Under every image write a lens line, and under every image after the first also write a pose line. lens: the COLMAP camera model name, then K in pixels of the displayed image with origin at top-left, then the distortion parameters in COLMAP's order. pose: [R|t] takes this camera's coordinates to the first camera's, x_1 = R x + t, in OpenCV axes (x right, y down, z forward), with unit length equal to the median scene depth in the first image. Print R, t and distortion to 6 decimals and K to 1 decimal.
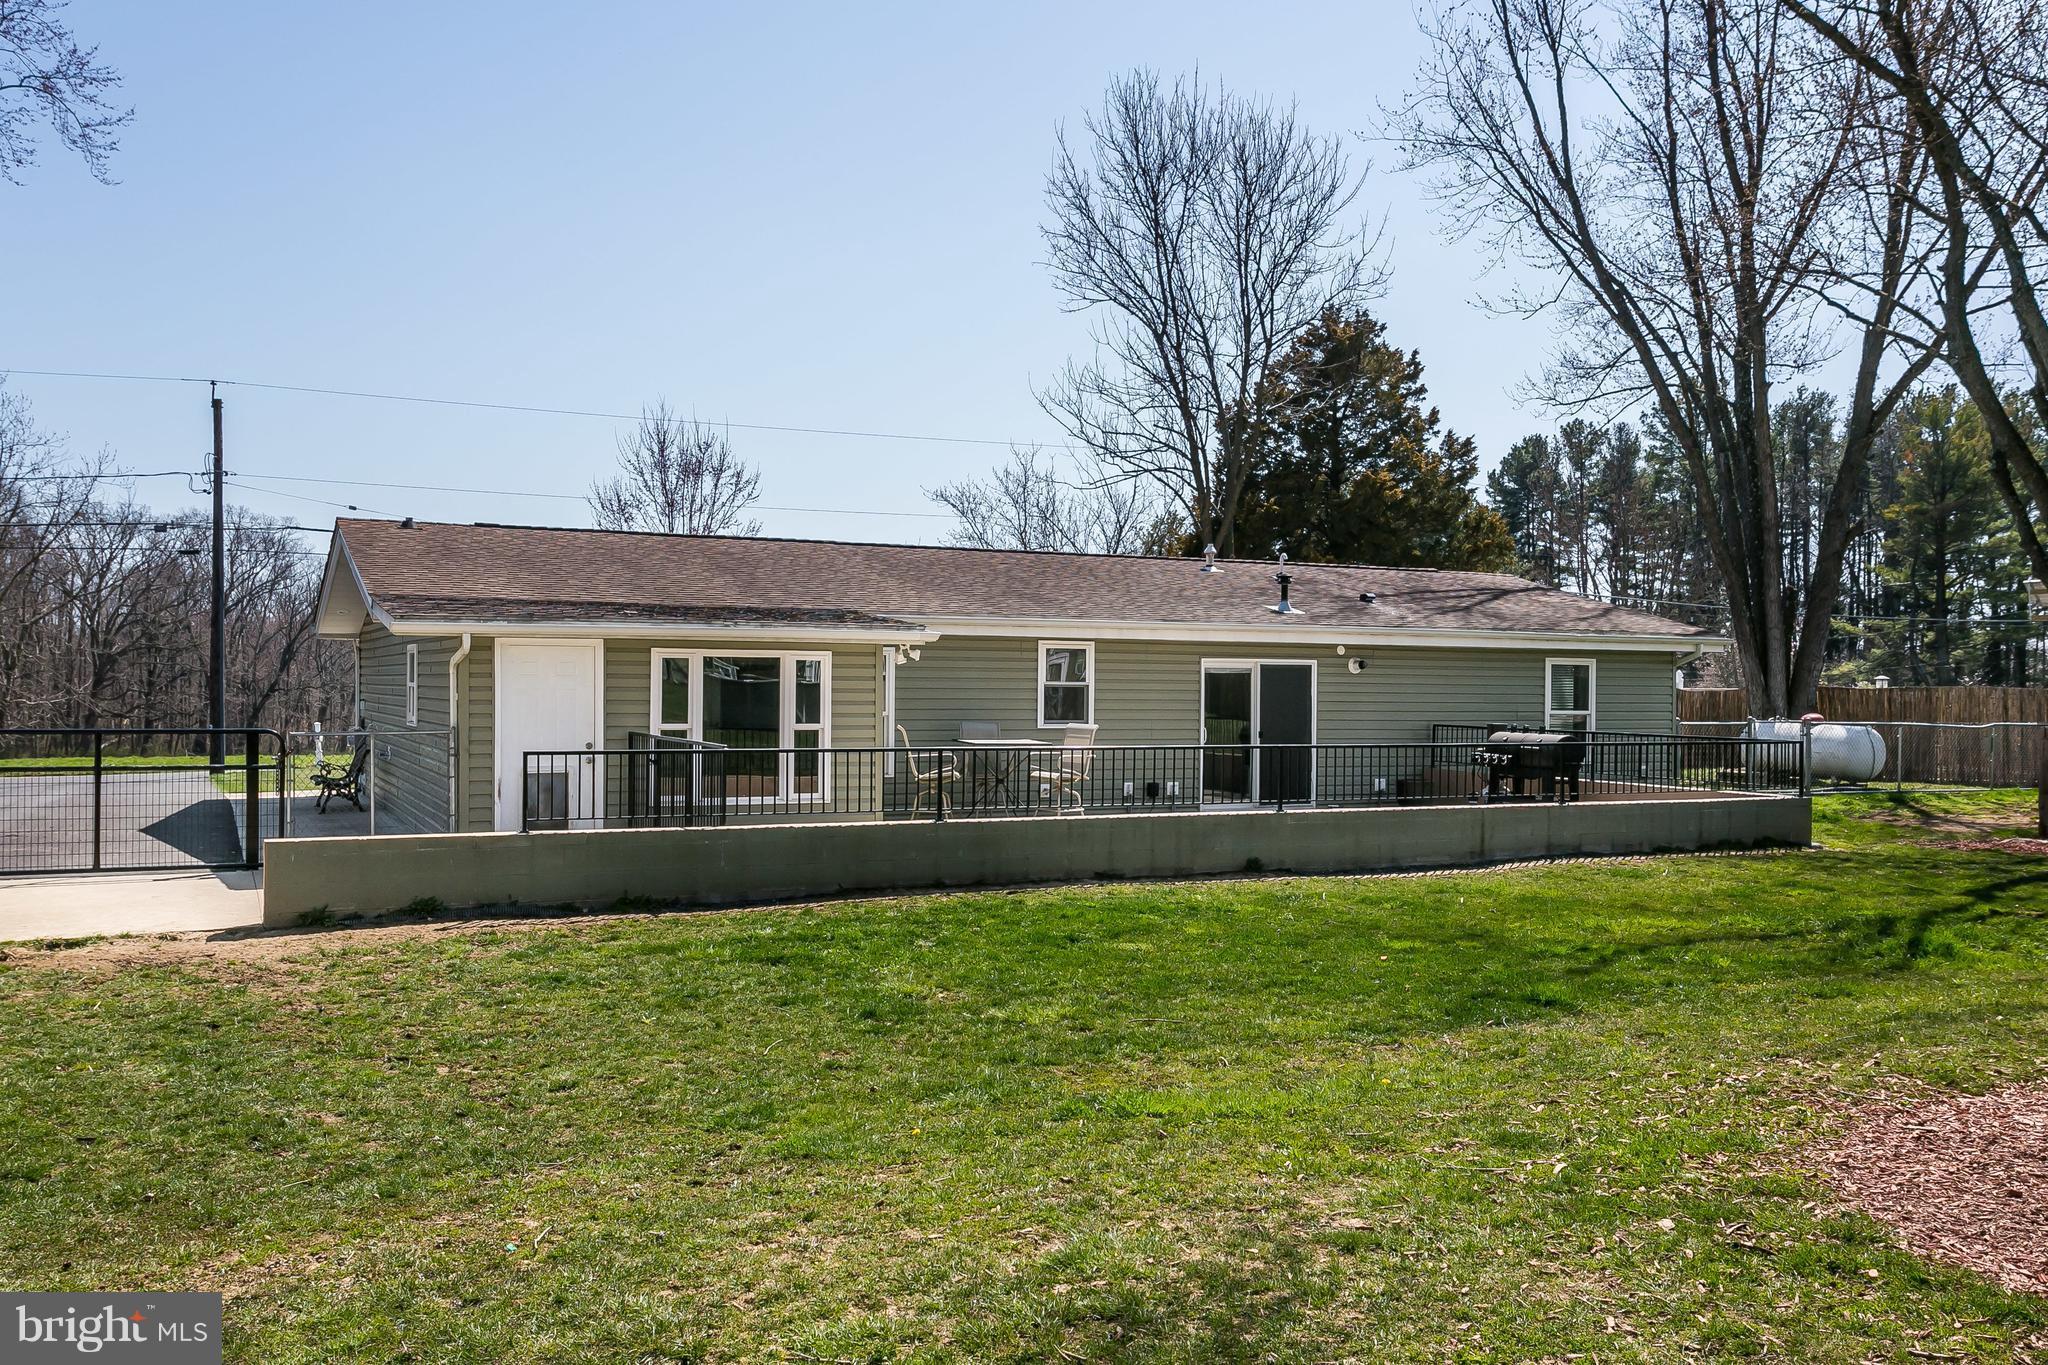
lens RADIAL K [[1220.9, 0, 1027.8], [0, 1220.9, 682.1], [0, 0, 1]] dist [0.001111, 0.000206]
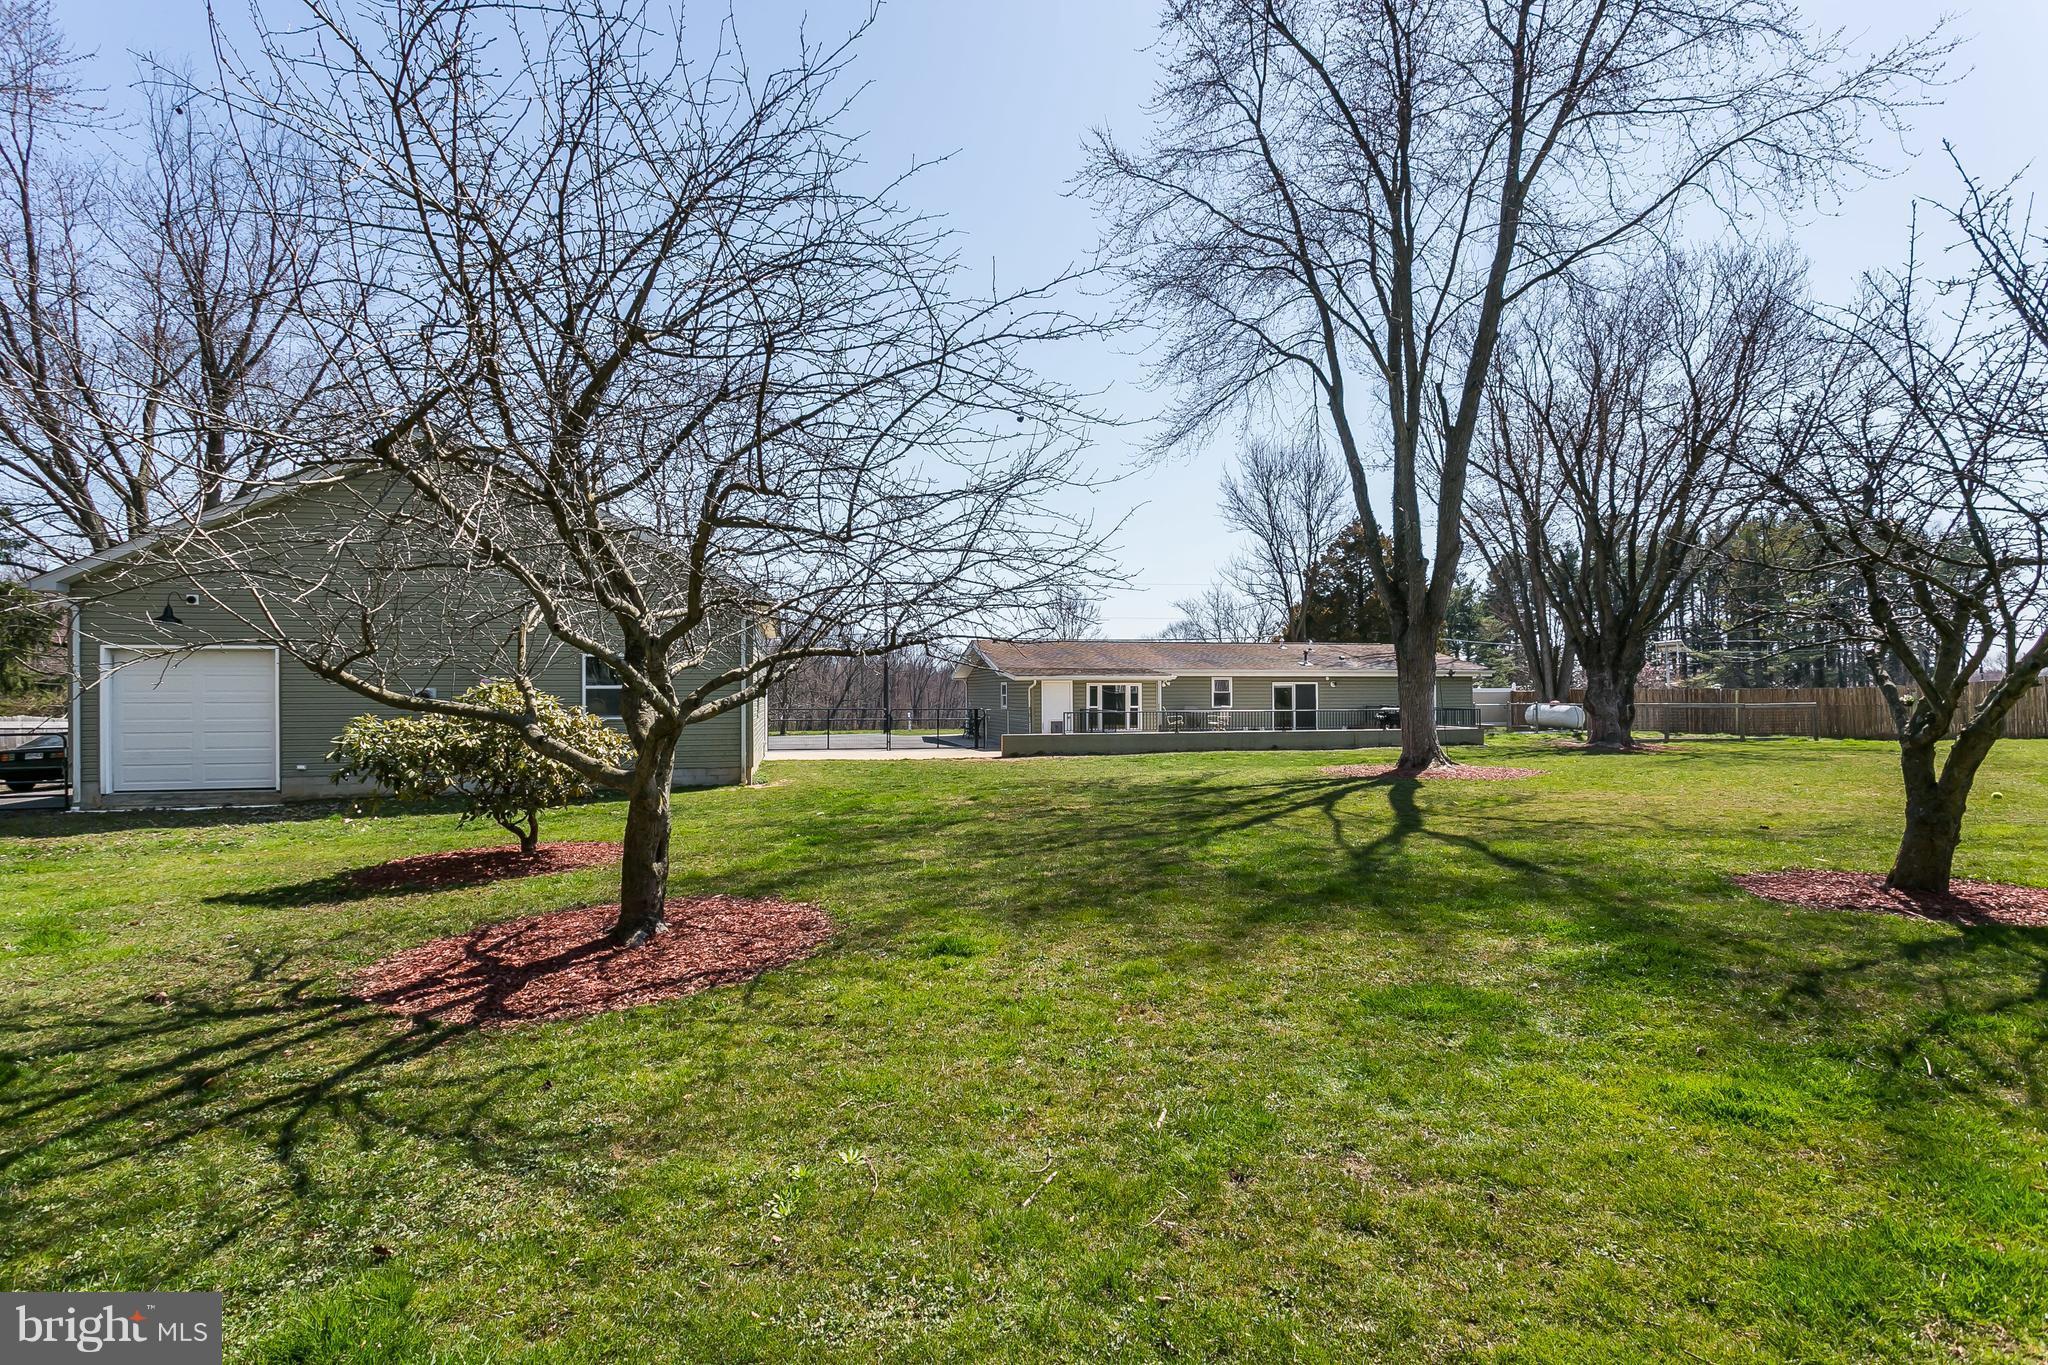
lens RADIAL K [[964.6, 0, 1021.6], [0, 964.6, 685.9], [0, 0, 1]] dist [0.001317, 0.000071]
pose [[0.971995, -0.016711, -0.234406, 0.098336], [0.014182, 0.999822, -0.012471, 0.007603], [0.234573, 0.008798, 0.972059, -1.204261]]
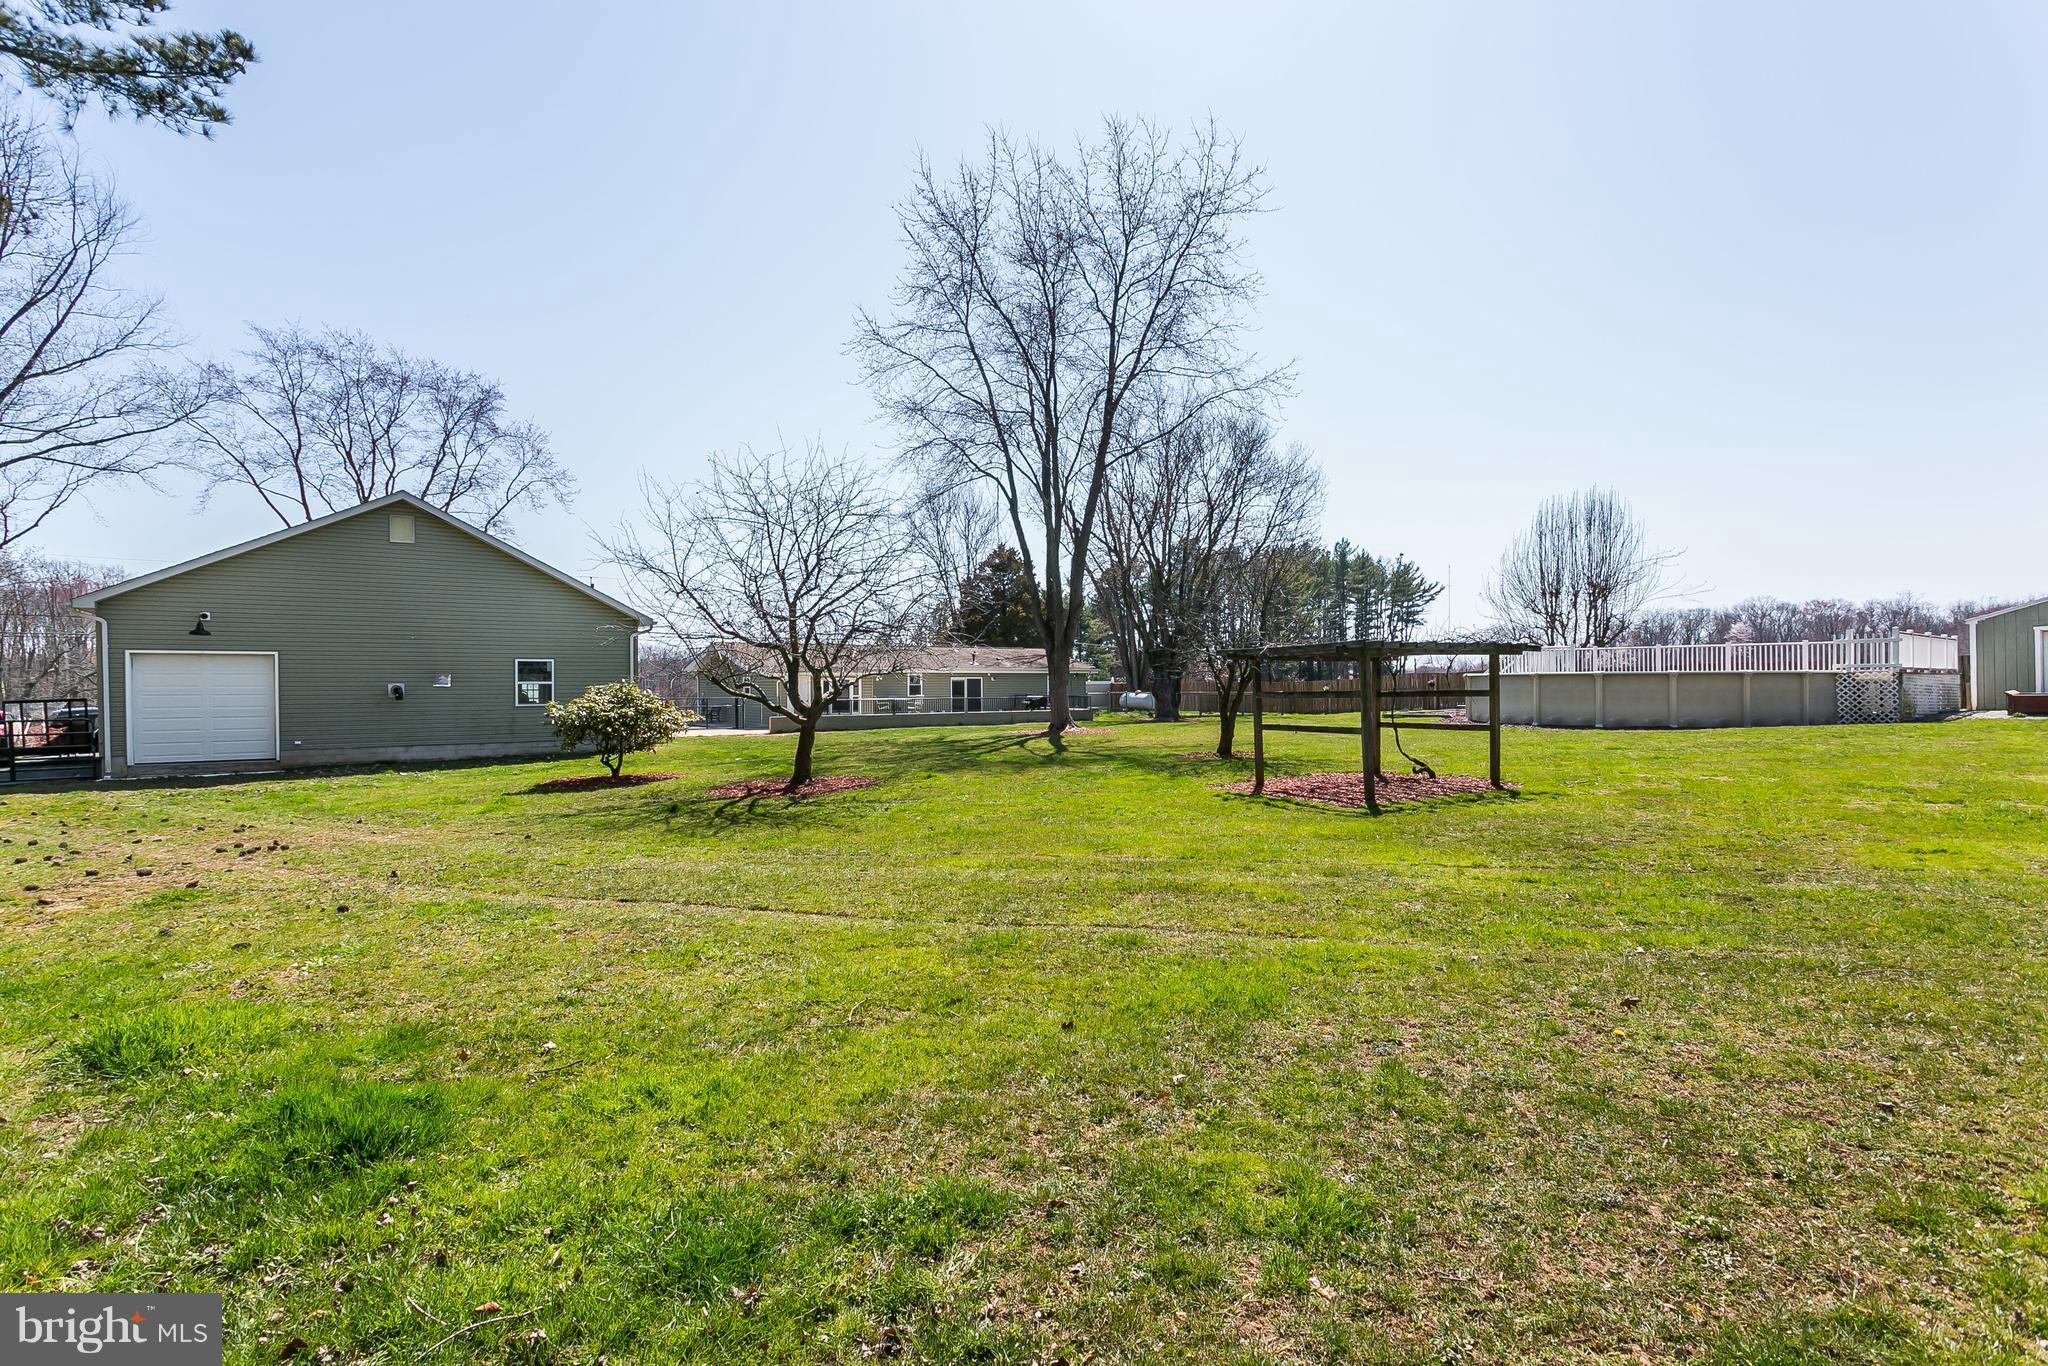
lens RADIAL K [[1408.9, 0, 1023.3], [0, 1408.9, 683.5], [0, 0, 1]] dist [0.001162, -0.000147]
pose [[0.986413, -0.014859, 0.163614, -0.328813], [0.014281, 0.999887, 0.004712, -0.016294], [-0.163665, -0.002312, 0.986513, -3.137440]]
